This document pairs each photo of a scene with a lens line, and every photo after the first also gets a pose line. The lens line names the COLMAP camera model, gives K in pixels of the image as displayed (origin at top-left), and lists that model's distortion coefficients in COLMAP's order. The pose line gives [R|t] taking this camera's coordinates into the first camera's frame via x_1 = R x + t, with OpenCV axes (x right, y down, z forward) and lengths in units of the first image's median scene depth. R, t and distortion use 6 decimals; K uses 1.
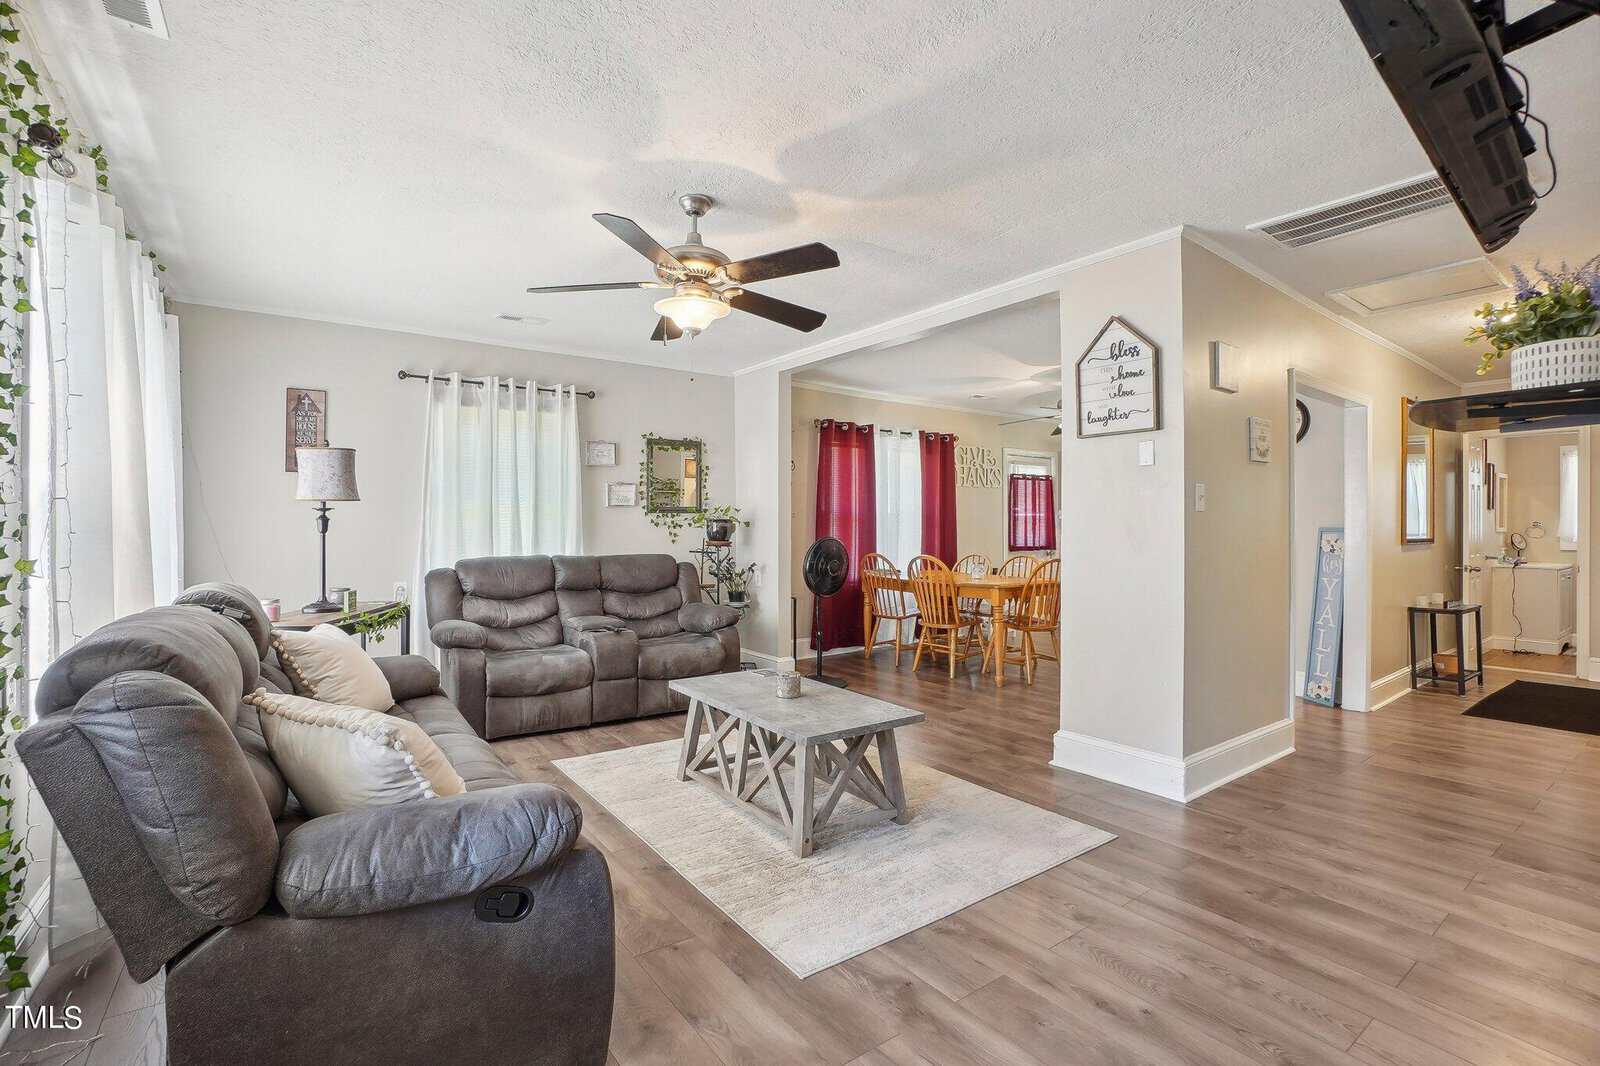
lens RADIAL K [[731.9, 0, 800.0], [0, 731.9, 533.0], [0, 0, 1]] dist [-0.091206, 0.000147]
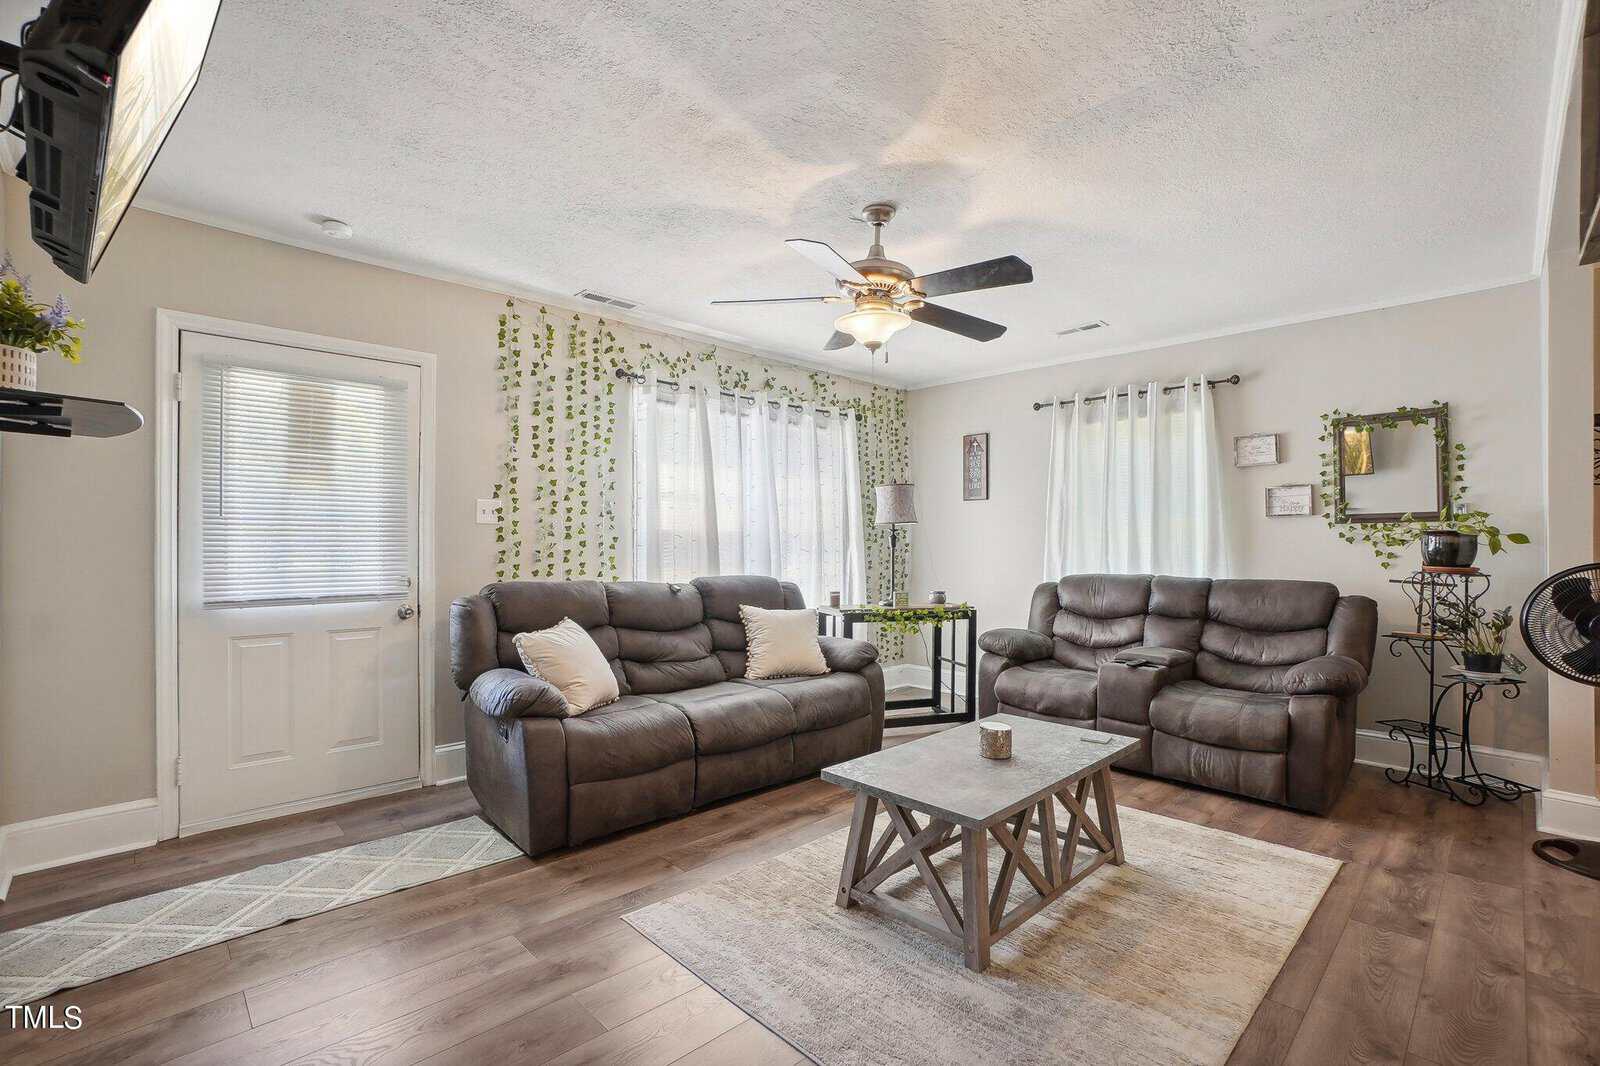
lens RADIAL K [[739.6, 0, 800.0], [0, 739.6, 533.0], [0, 0, 1]] dist [0.000049, 0.000147]
pose [[0.132627, -0.018240, -0.990998, 0.505829], [-0.010847, 0.999744, -0.019852, 0.001733], [0.991107, 0.013383, 0.132395, 0.453588]]
